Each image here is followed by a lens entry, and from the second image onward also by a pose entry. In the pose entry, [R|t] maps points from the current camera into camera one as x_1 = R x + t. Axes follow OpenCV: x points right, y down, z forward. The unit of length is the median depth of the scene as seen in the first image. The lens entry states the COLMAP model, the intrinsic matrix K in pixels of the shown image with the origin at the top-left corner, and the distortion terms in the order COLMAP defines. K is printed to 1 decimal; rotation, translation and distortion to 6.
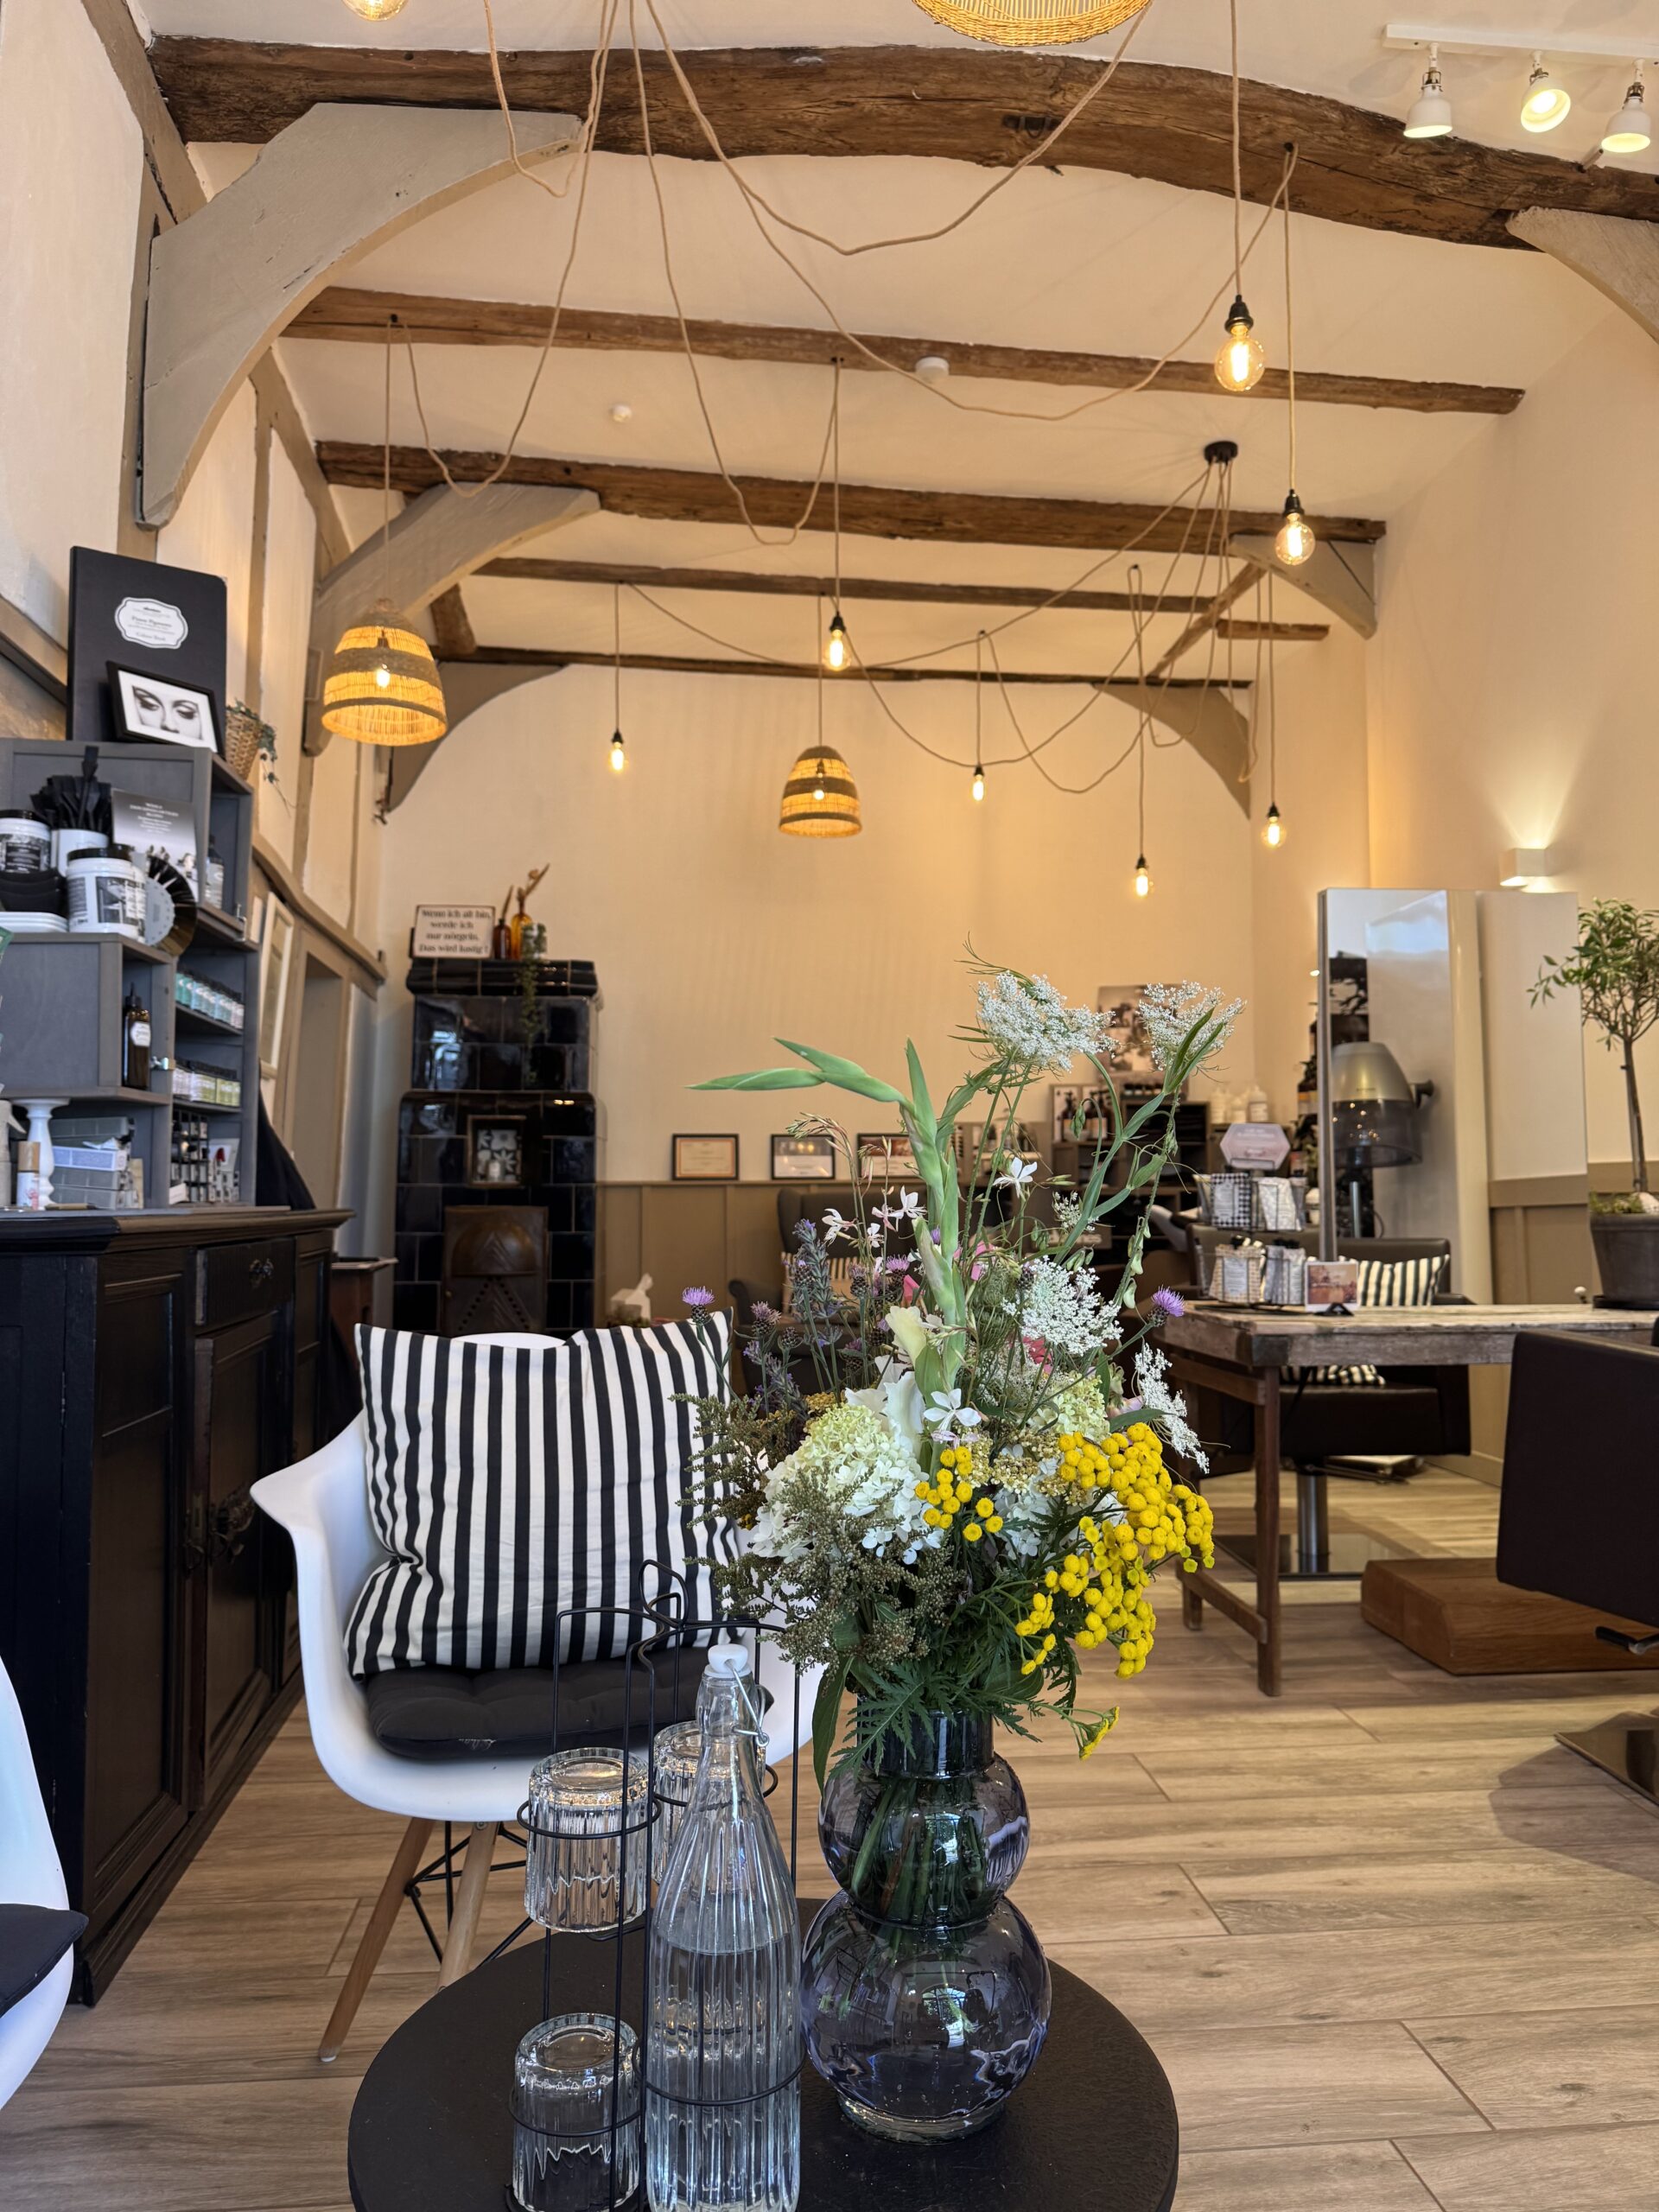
lens RADIAL K [[1539.6, 0, 838.2], [0, 1539.6, 1110.0], [0, 0, 1]] dist [0.057682, -0.082700]
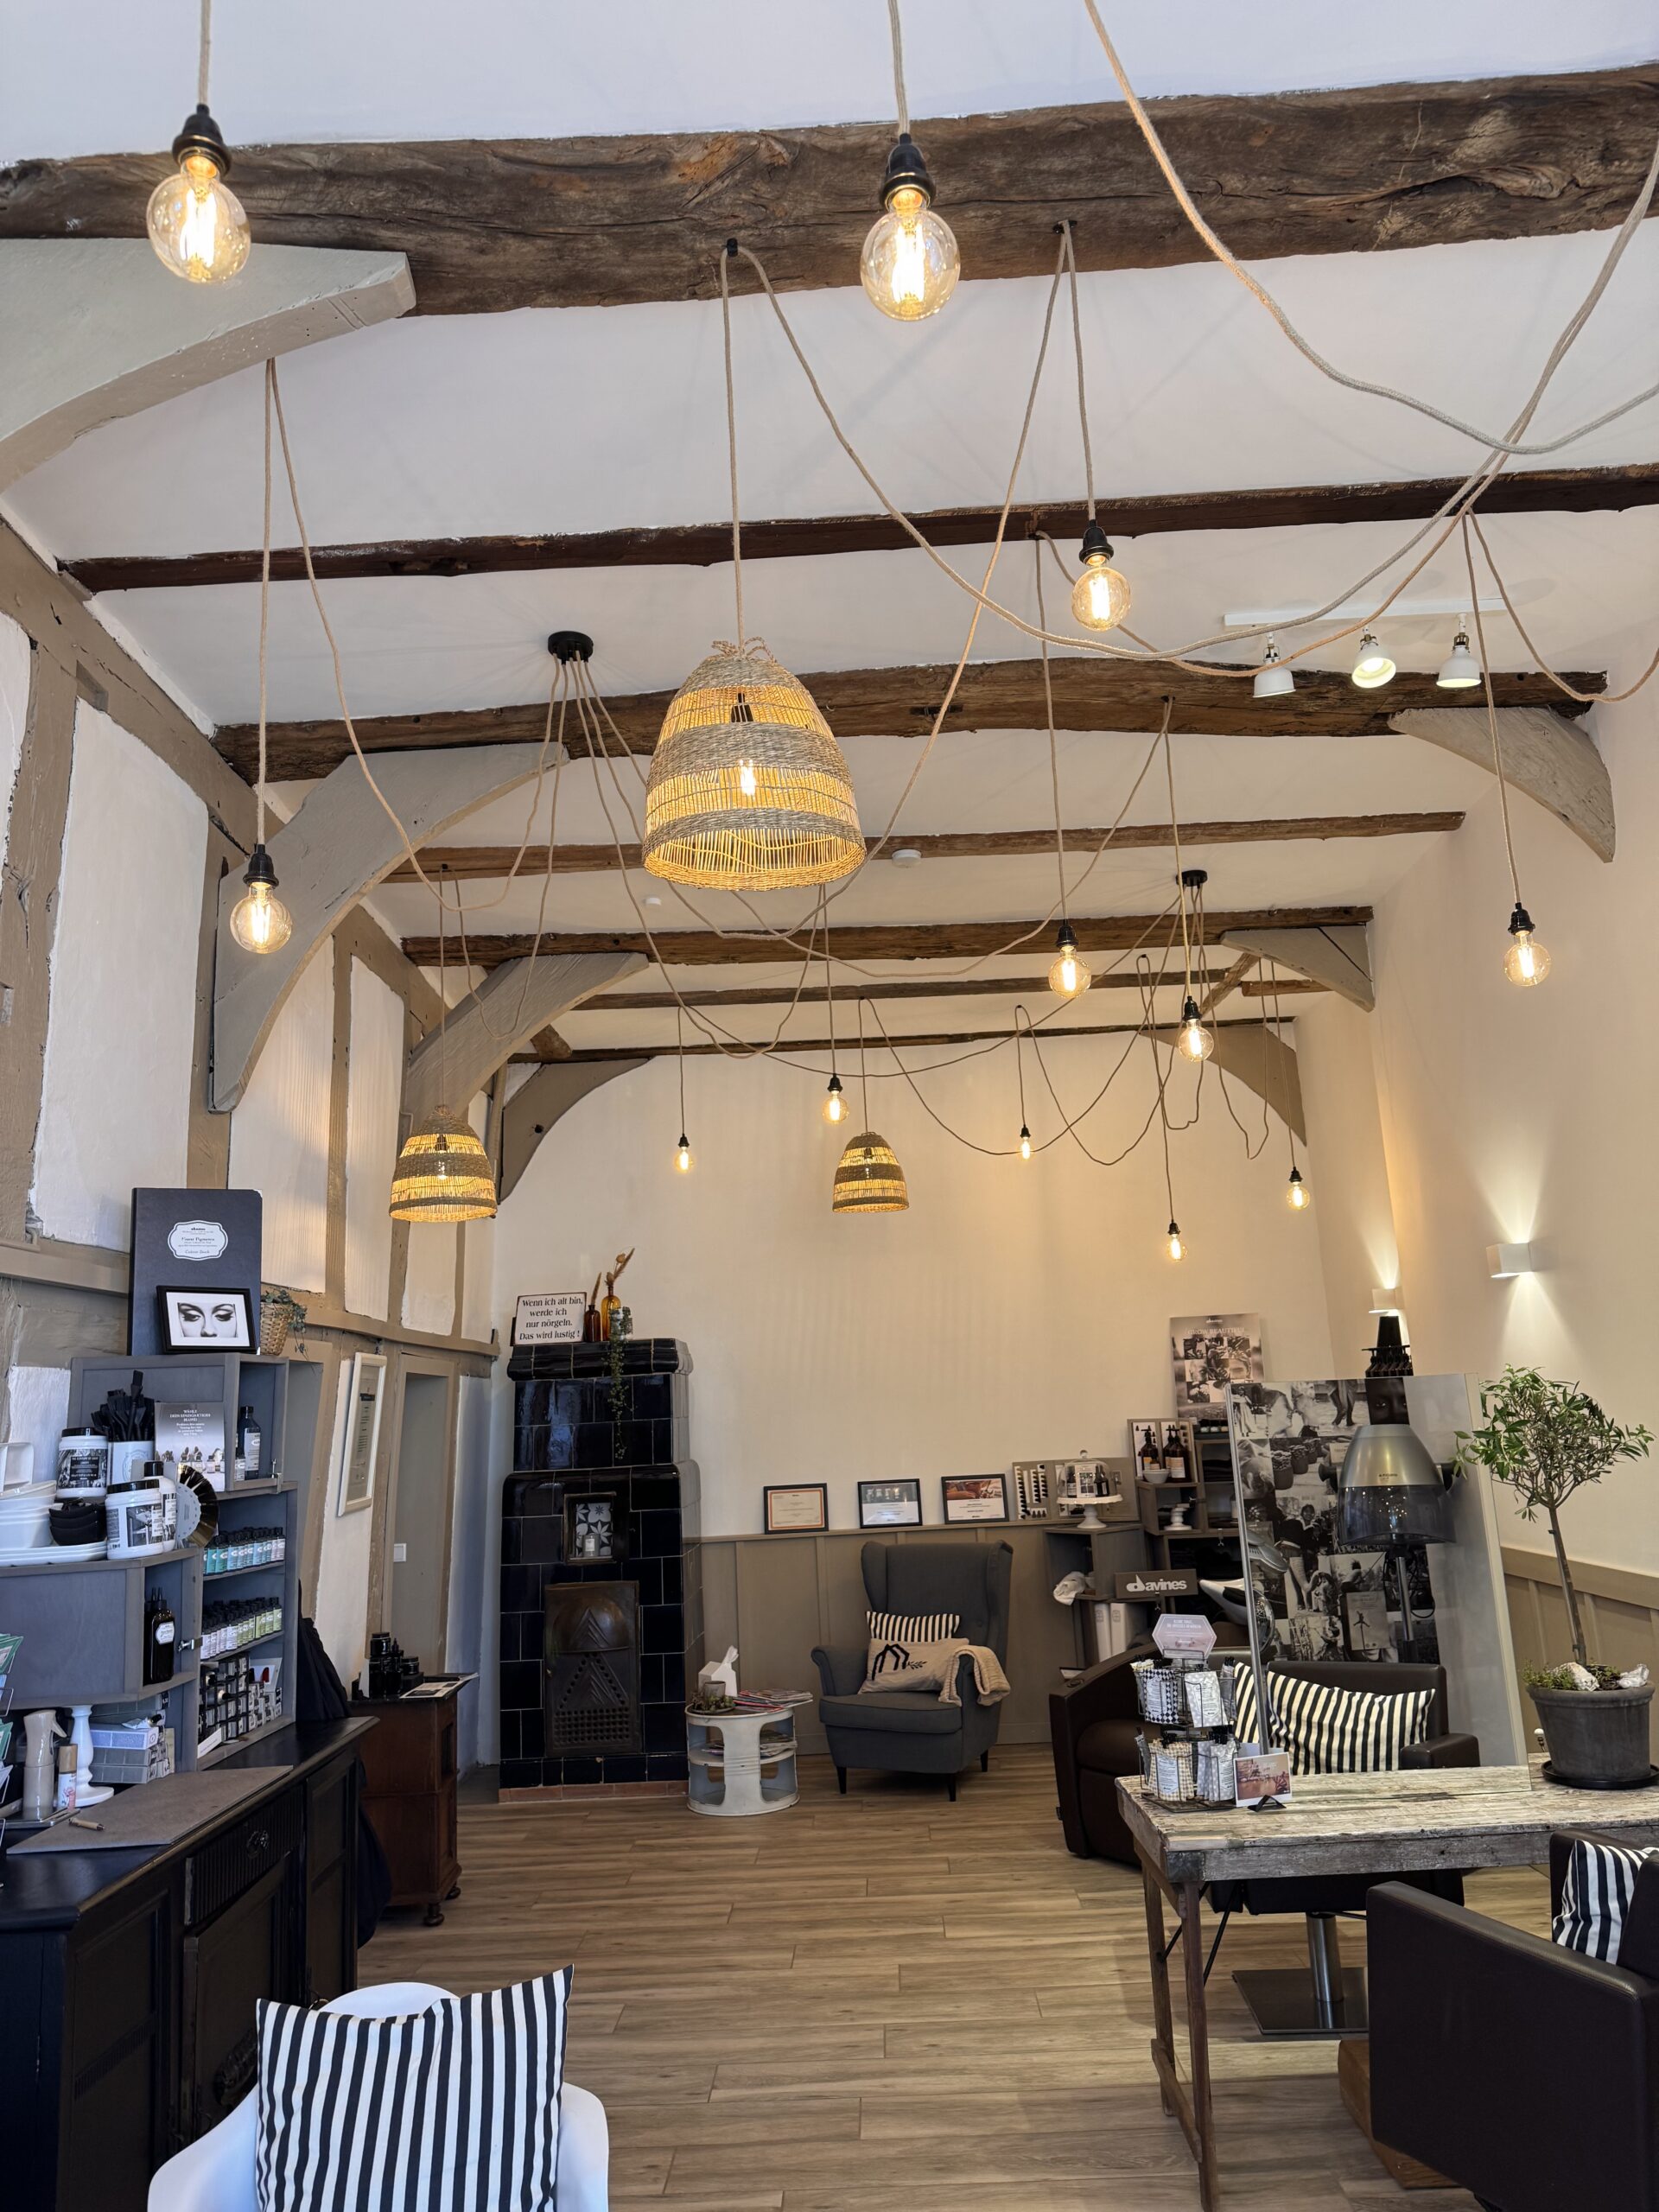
lens RADIAL K [[1539.6, 0, 838.2], [0, 1539.6, 1110.0], [0, 0, 1]] dist [0.057682, -0.082700]
pose [[0.989594, -0.070973, -0.125169, 0.129972], [0.054643, 0.990088, -0.129385, -0.141038], [0.133111, 0.121199, 0.983663, -0.085003]]
